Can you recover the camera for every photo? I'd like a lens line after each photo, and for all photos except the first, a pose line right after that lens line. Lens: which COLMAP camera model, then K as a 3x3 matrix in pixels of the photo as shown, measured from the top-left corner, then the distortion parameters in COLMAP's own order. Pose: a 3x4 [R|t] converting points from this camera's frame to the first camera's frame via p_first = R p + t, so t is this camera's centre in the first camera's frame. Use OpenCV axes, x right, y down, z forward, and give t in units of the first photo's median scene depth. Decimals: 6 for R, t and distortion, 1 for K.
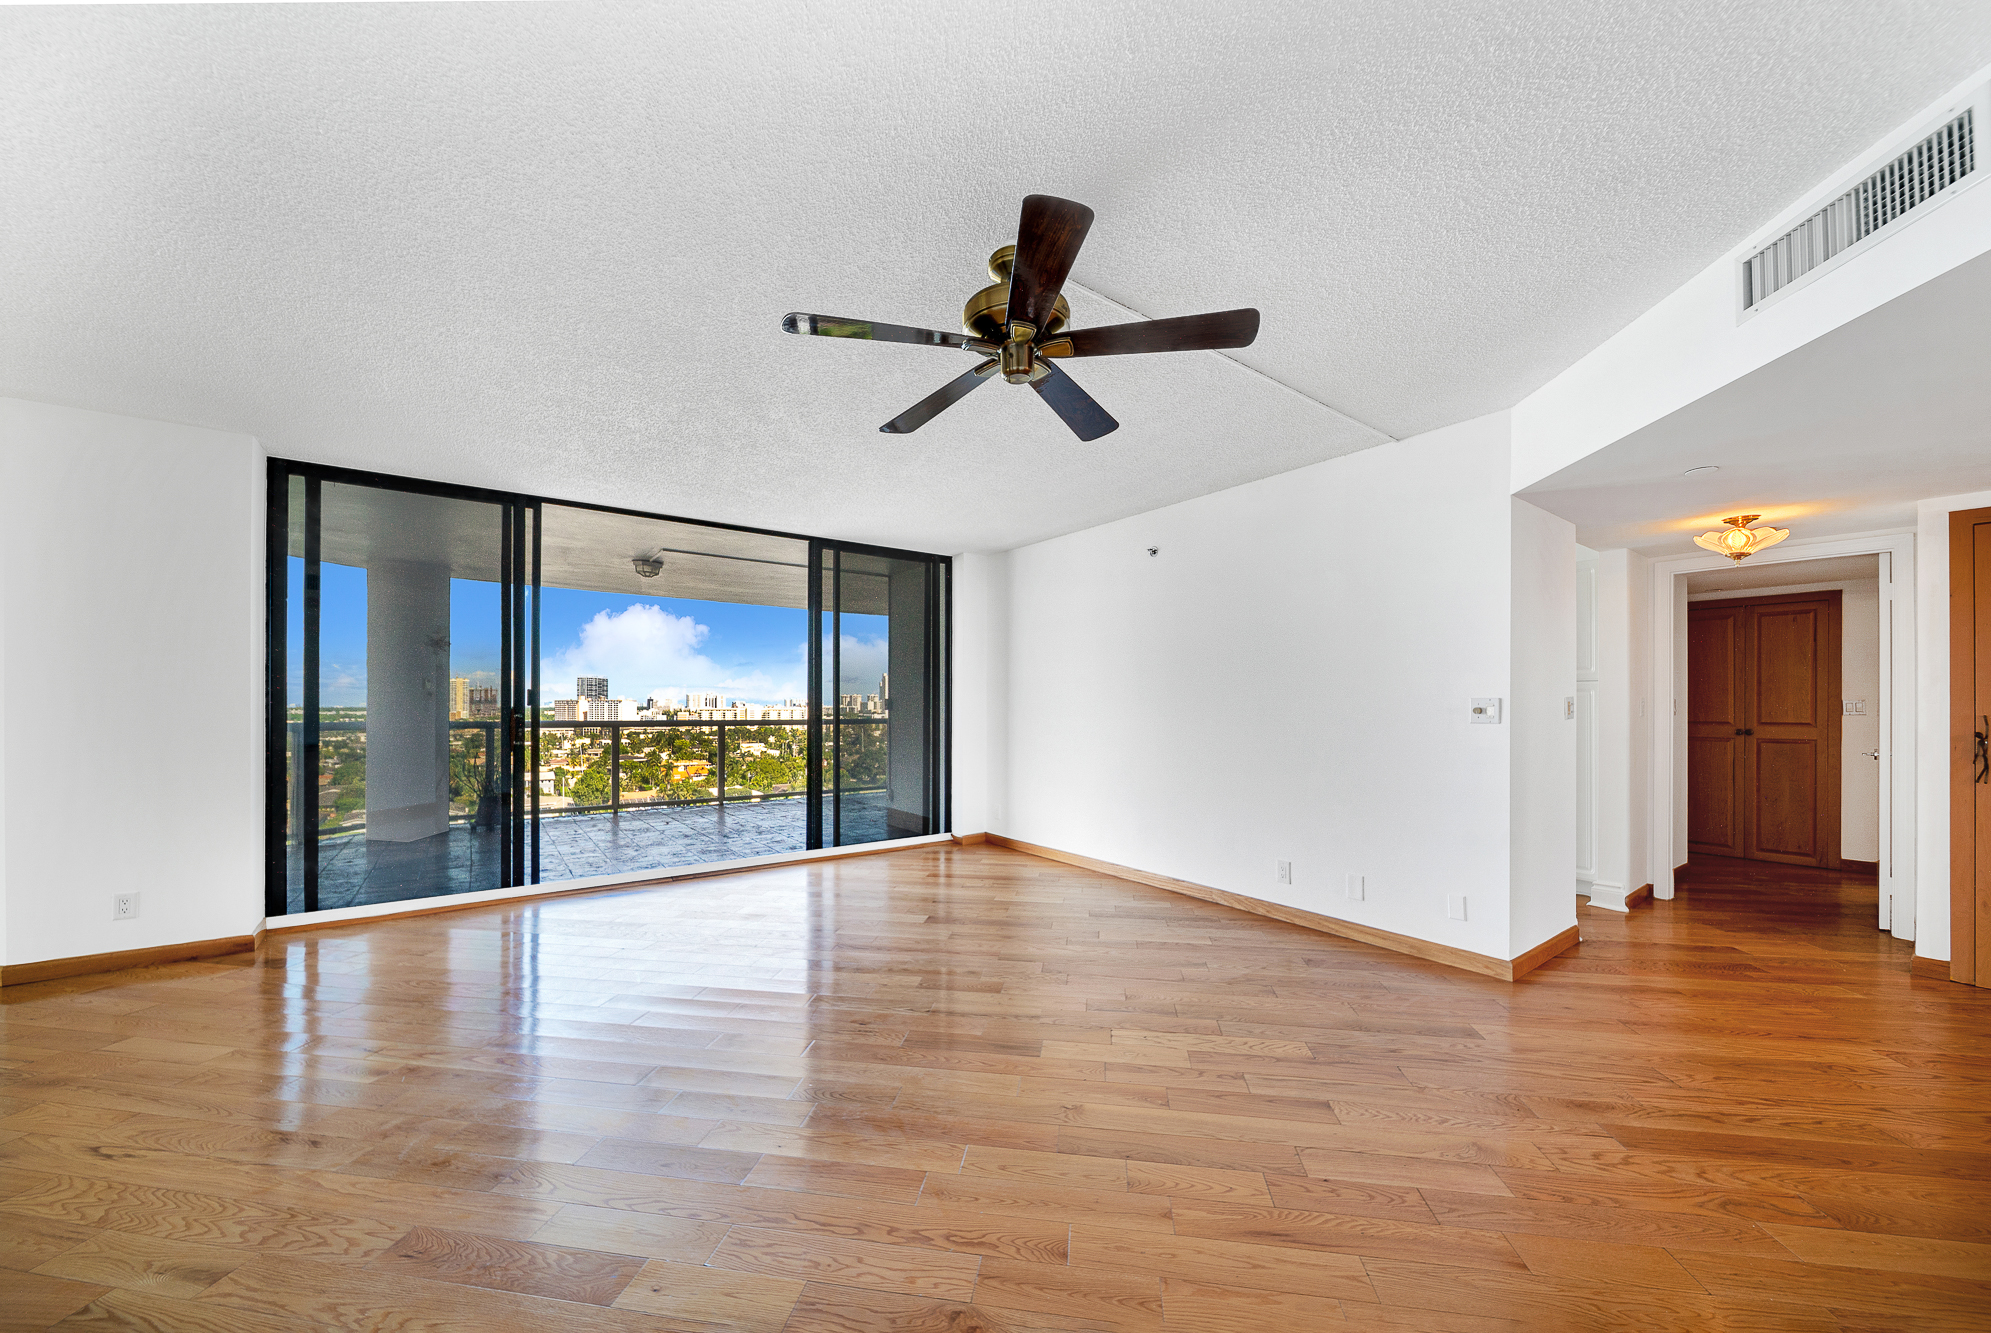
lens RADIAL K [[707.4, 0, 990.0], [0, 707.4, 703.1], [0, 0, 1]] dist [-0.001599, -0.000174]
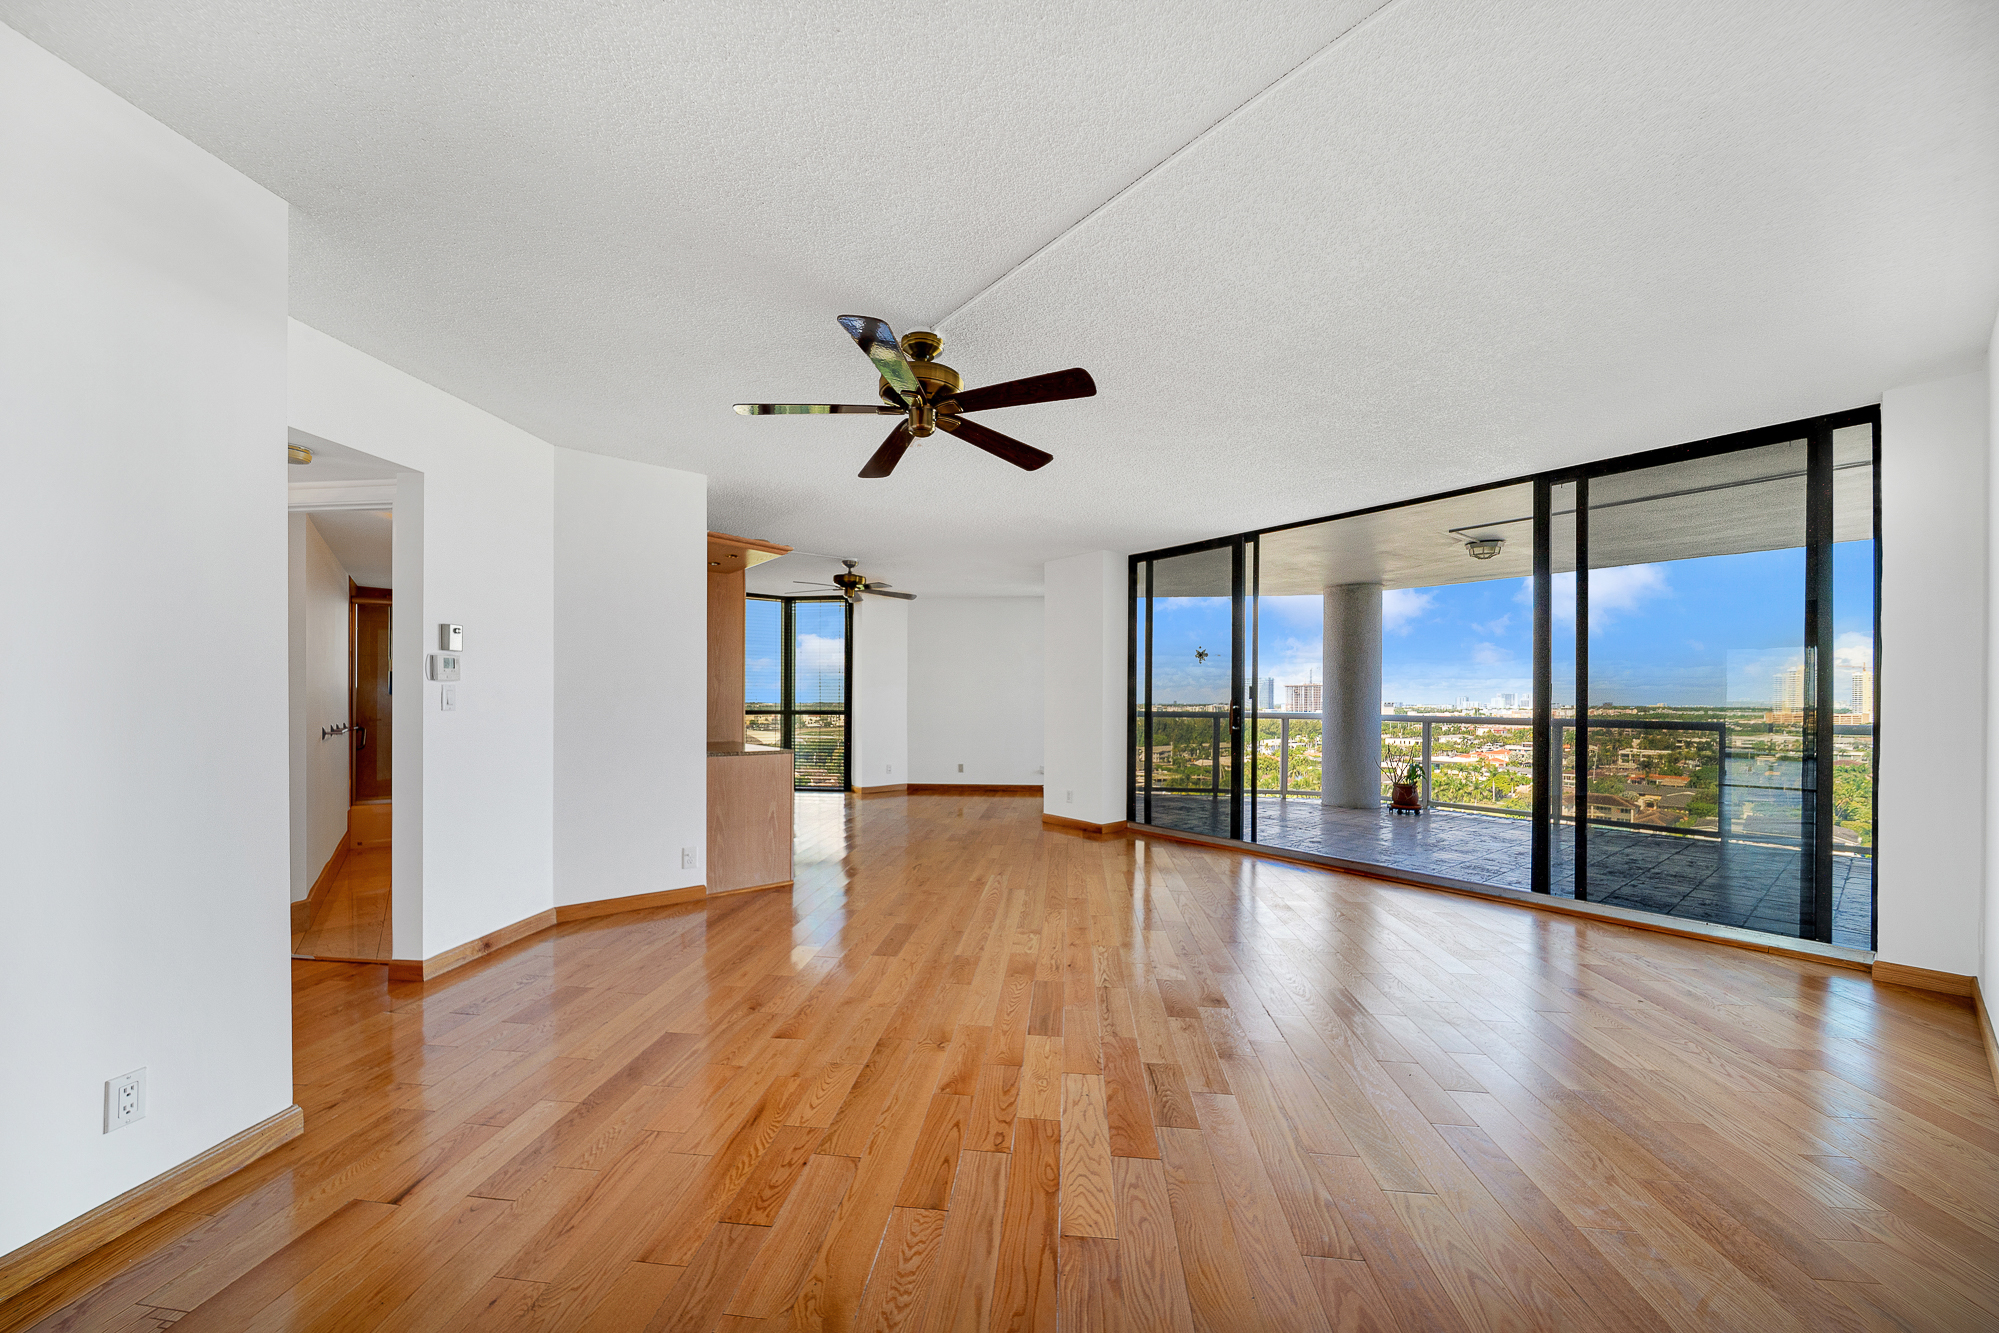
lens RADIAL K [[711.6, 0, 987.3], [0, 711.6, 703.9], [0, 0, 1]] dist [-0.000048, -0.001839]
pose [[0.039482, 0.003458, -0.999214, 0.612301], [-0.001918, 0.999992, 0.003385, 0.008614], [0.999218, 0.001783, 0.039488, 0.500666]]
